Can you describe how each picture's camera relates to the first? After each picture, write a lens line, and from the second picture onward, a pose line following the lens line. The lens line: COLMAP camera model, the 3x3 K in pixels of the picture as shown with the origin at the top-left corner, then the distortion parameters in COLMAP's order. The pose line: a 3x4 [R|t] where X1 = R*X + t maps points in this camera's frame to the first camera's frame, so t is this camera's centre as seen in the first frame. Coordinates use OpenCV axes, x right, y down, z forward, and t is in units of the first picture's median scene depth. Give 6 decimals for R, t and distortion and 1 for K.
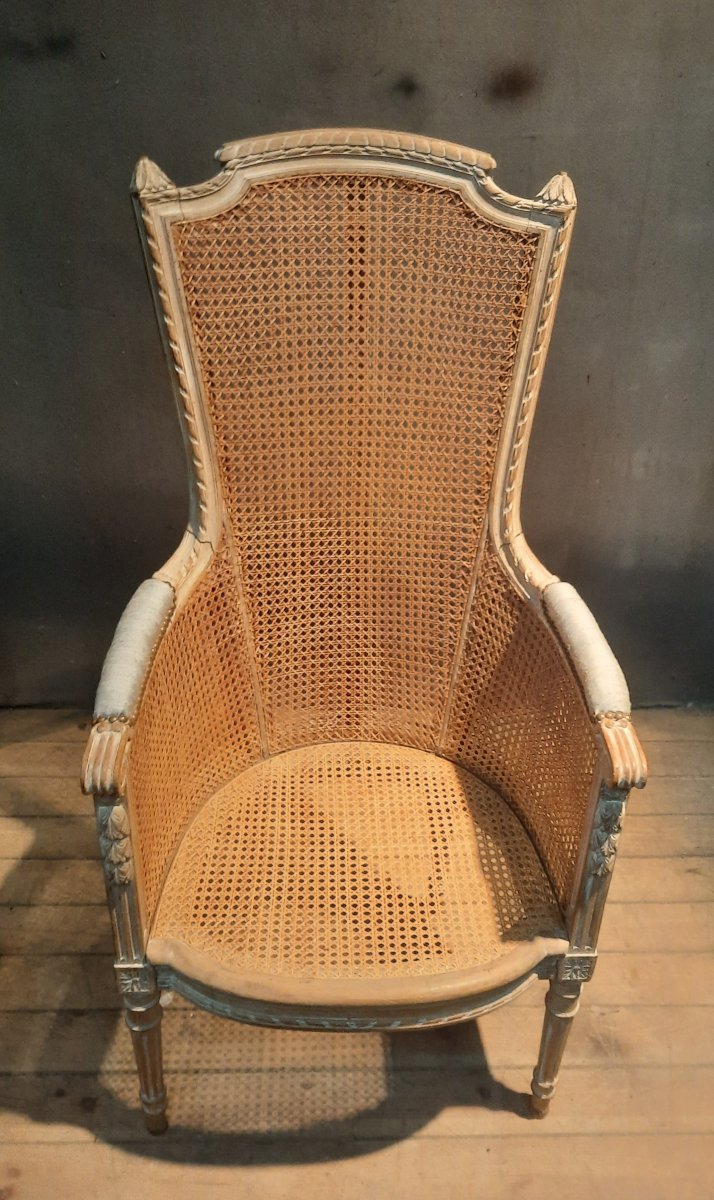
lens RADIAL K [[963.7, 0, 429.8], [0, 963.7, 605.1], [0, 0, 1]] dist [0.048525, -0.054048]
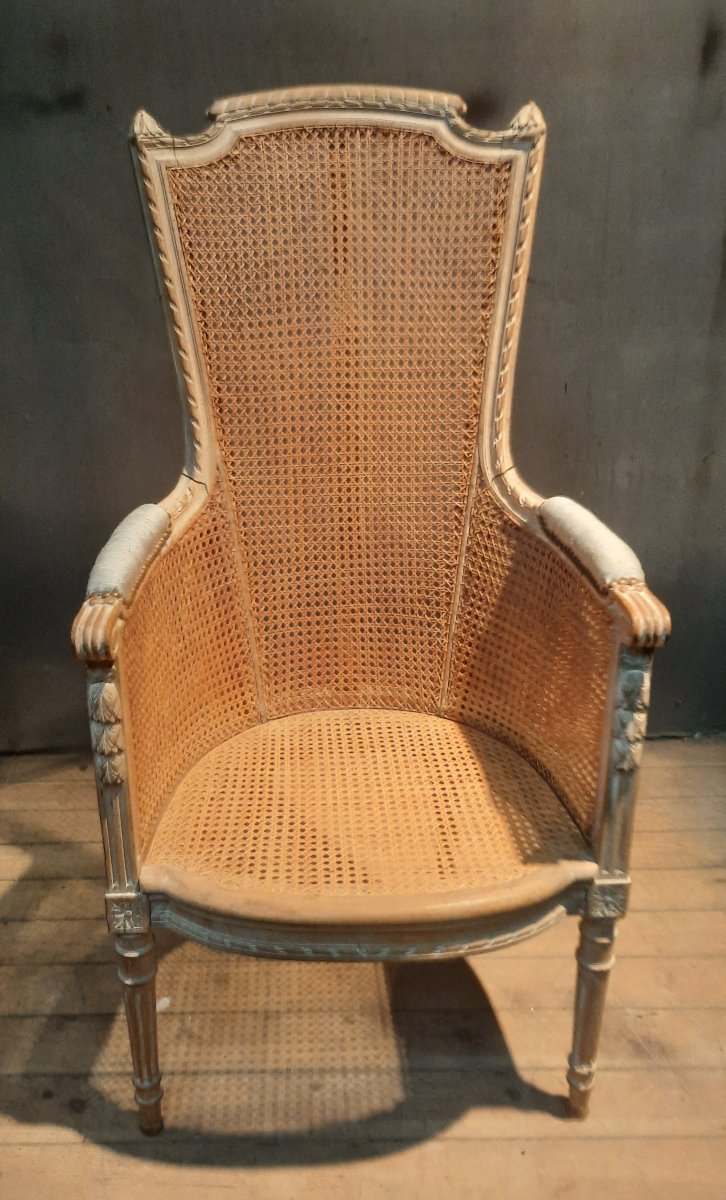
lens RADIAL K [[912.8, 0, 357.2], [0, 912.8, 592.6], [0, 0, 1]] dist [0.048072, -0.041855]
pose [[0.996970, -0.048829, -0.060551, -0.014591], [0.036895, 0.982136, -0.184518, 0.225549], [0.068479, 0.181725, 0.980962, 0.086602]]
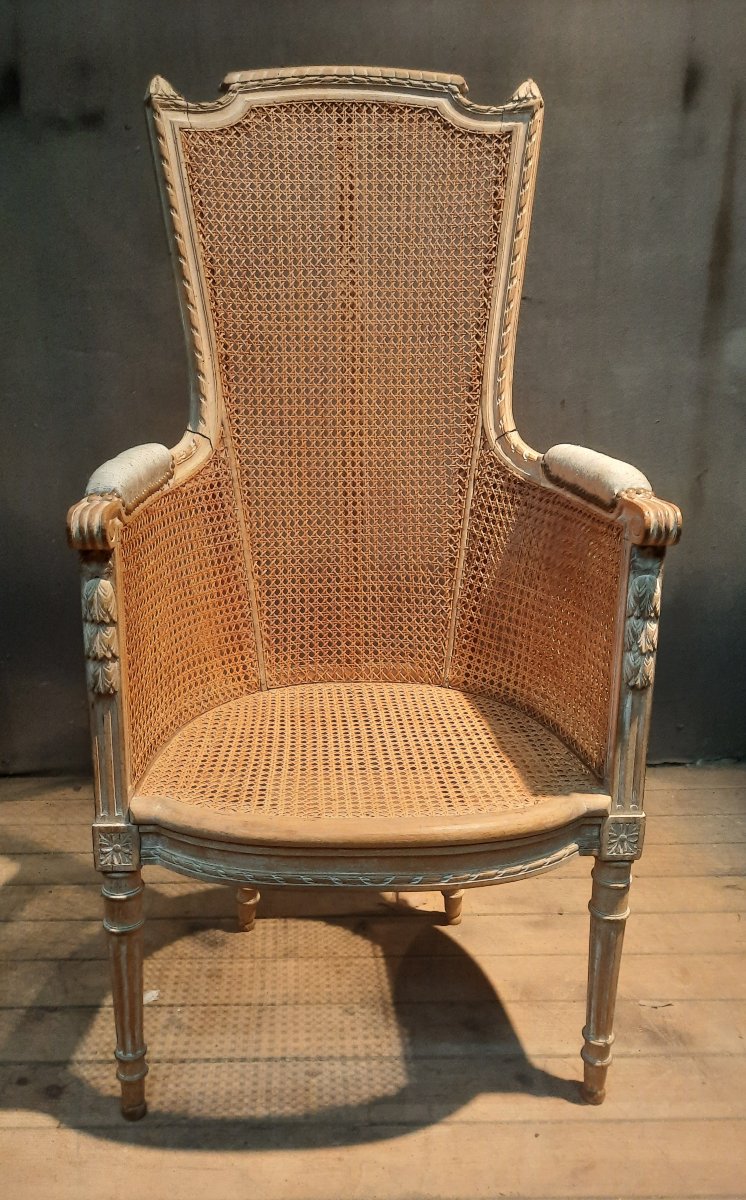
lens RADIAL K [[889.7, 0, 373.0], [0, 889.7, 600.0], [0, 0, 1]] dist [0.029440, -0.004497]
pose [[0.998190, -0.048100, -0.036105, -0.028969], [0.035554, 0.956118, -0.290816, 0.367534], [0.048509, 0.289005, 0.956098, 0.157659]]
